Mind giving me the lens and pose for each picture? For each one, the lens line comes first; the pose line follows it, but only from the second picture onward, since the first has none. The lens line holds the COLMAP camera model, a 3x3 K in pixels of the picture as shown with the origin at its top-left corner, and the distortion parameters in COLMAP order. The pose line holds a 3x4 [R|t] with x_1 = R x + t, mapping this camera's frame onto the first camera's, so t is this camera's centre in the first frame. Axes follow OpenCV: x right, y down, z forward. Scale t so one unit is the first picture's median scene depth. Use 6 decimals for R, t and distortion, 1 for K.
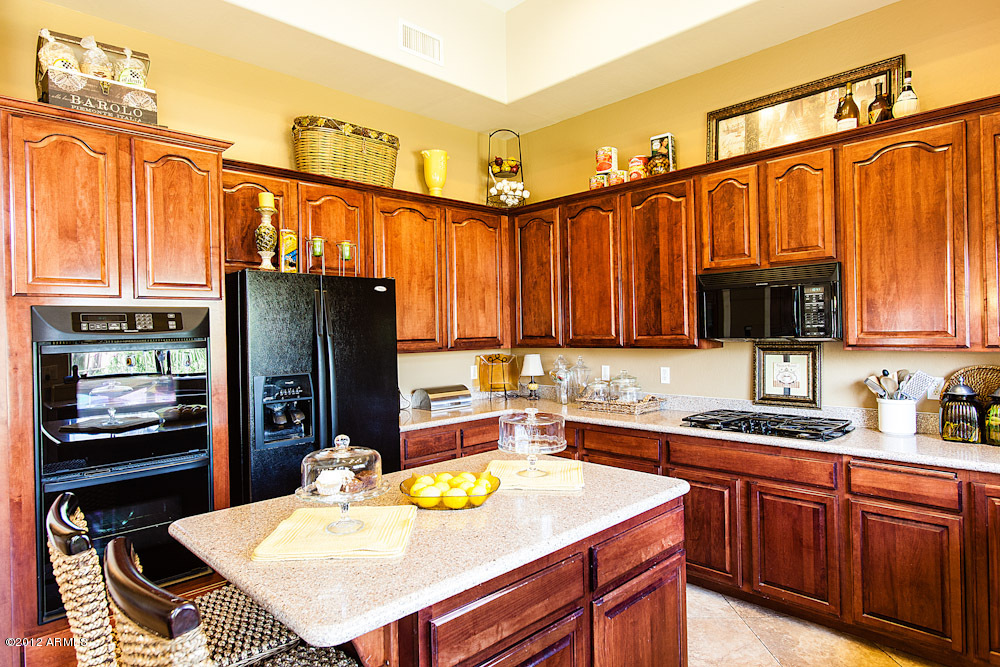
lens RADIAL K [[581.4, 0, 500.0], [0, 581.4, 333.5], [0, 0, 1]] dist [-0.002339, 0.000804]
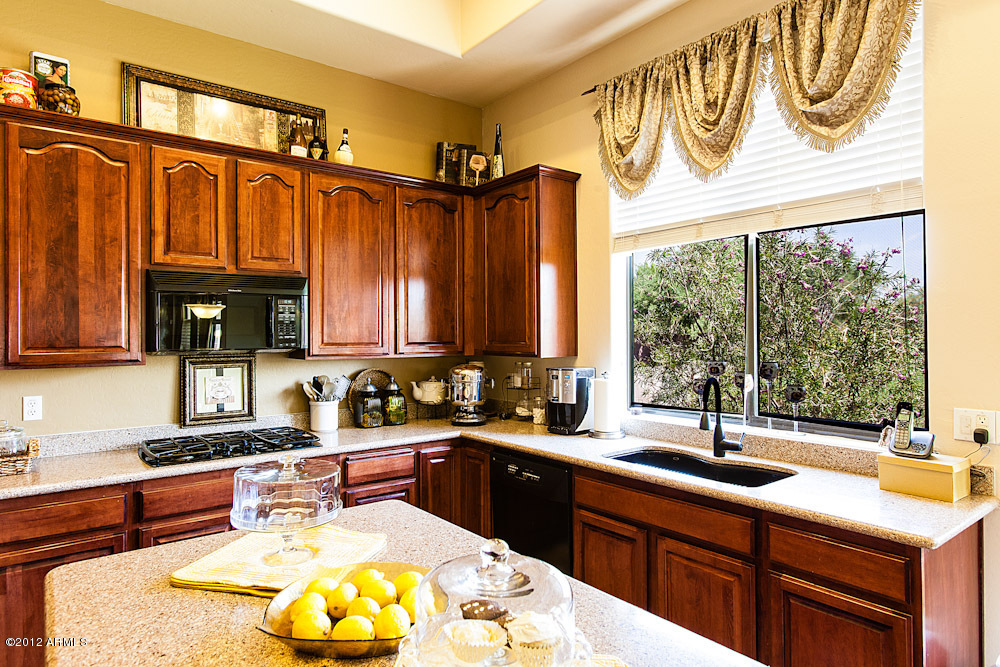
lens RADIAL K [[581.4, 0, 500.0], [0, 581.4, 333.5], [0, 0, 1]] dist [-0.002339, 0.000804]
pose [[0.116268, 0.022882, 0.992954, -0.388576], [0.008855, 0.999671, -0.024074, 0.007862], [-0.993178, 0.011592, 0.116027, 0.461619]]
